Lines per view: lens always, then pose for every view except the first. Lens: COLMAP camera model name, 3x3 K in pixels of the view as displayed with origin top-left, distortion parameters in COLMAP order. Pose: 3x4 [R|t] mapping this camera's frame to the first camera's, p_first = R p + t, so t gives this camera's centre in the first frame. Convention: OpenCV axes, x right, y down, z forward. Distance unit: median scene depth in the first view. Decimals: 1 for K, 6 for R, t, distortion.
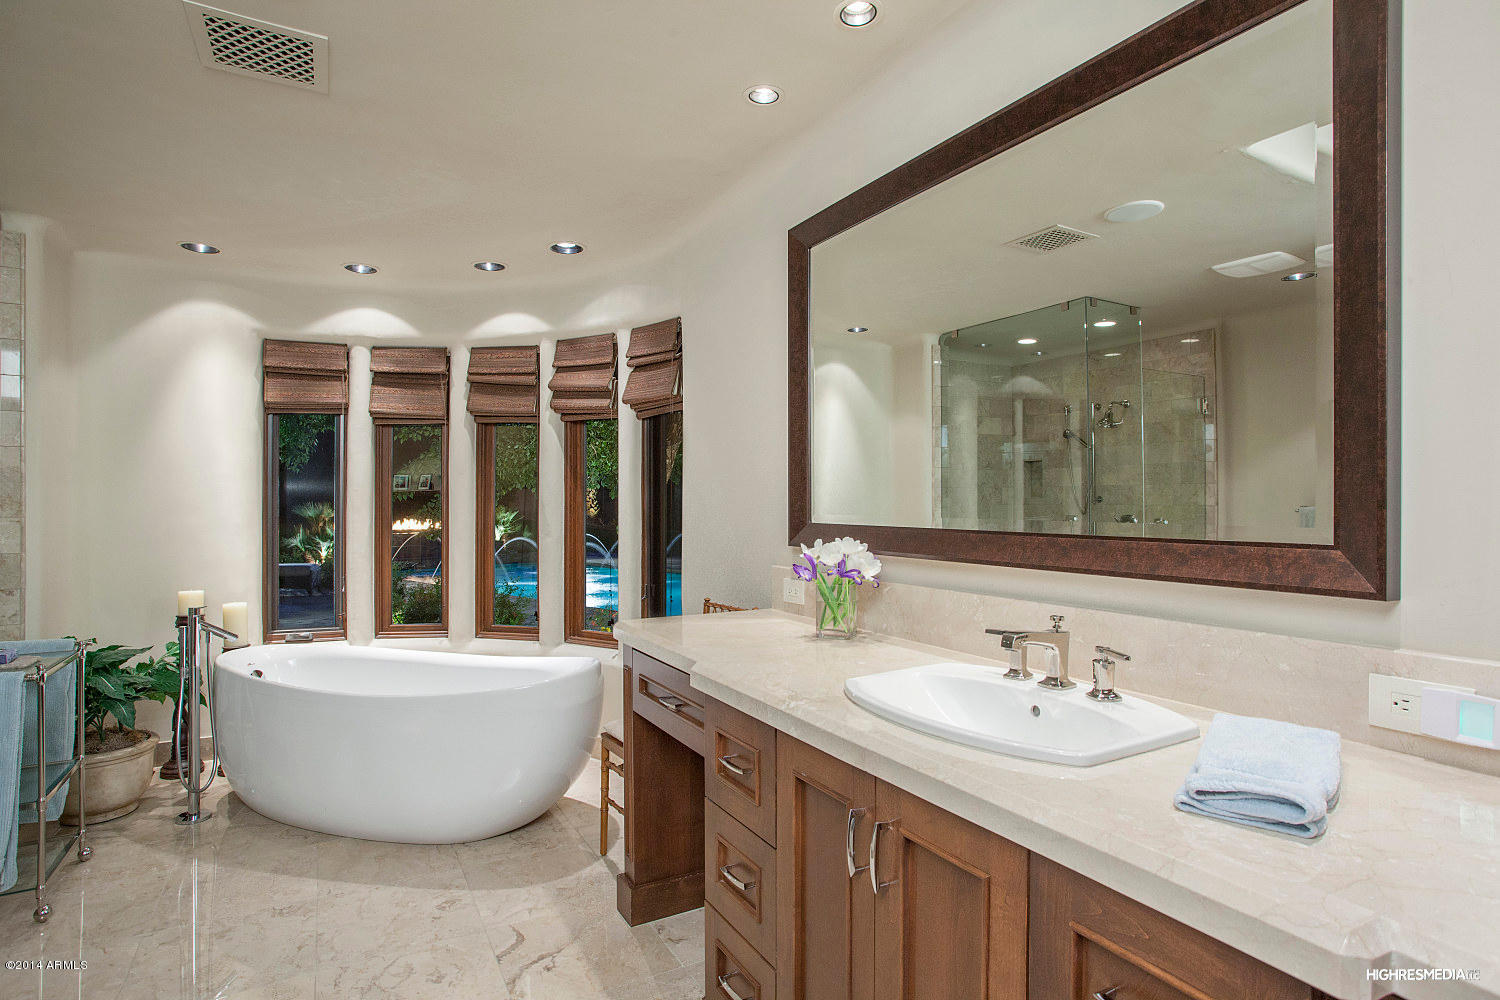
lens RADIAL K [[824.2, 0, 752.0], [0, 824.2, 505.6], [0, 0, 1]] dist [-0.037123, 0.036733]
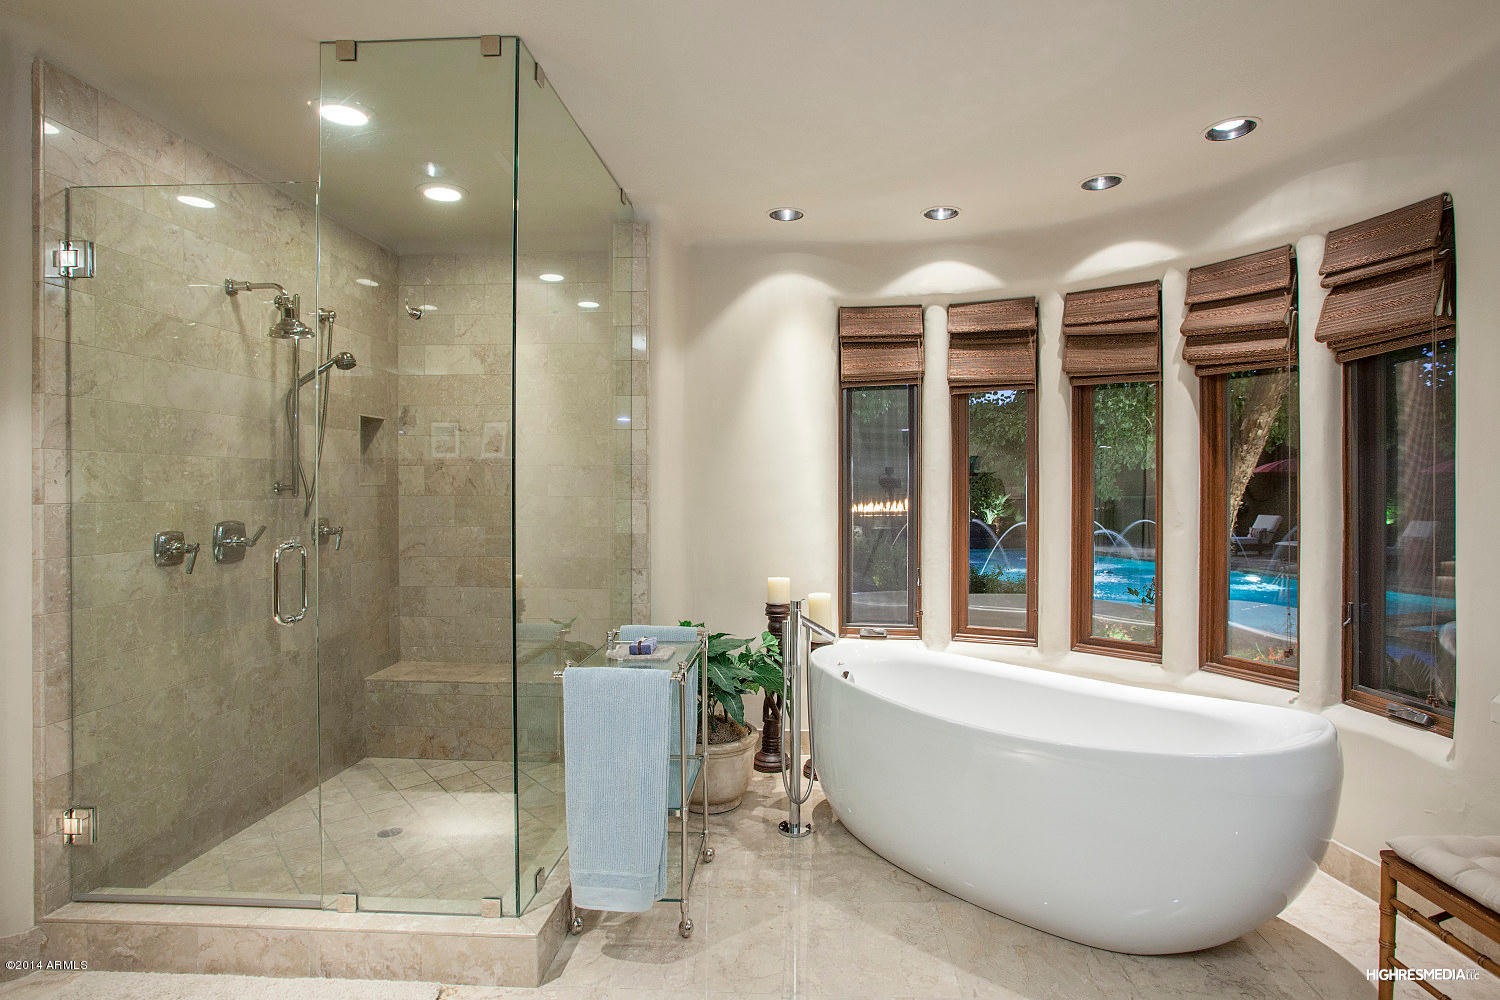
lens RADIAL K [[792.9, 0, 740.1], [0, 792.9, 502.7], [0, 0, 1]] dist [-0.070992, 0.048625]
pose [[0.844231, 0.011407, -0.535858, -0.210305], [-0.001696, 0.999825, 0.018611, 0.000576], [0.535976, -0.014803, 0.844103, 0.181694]]
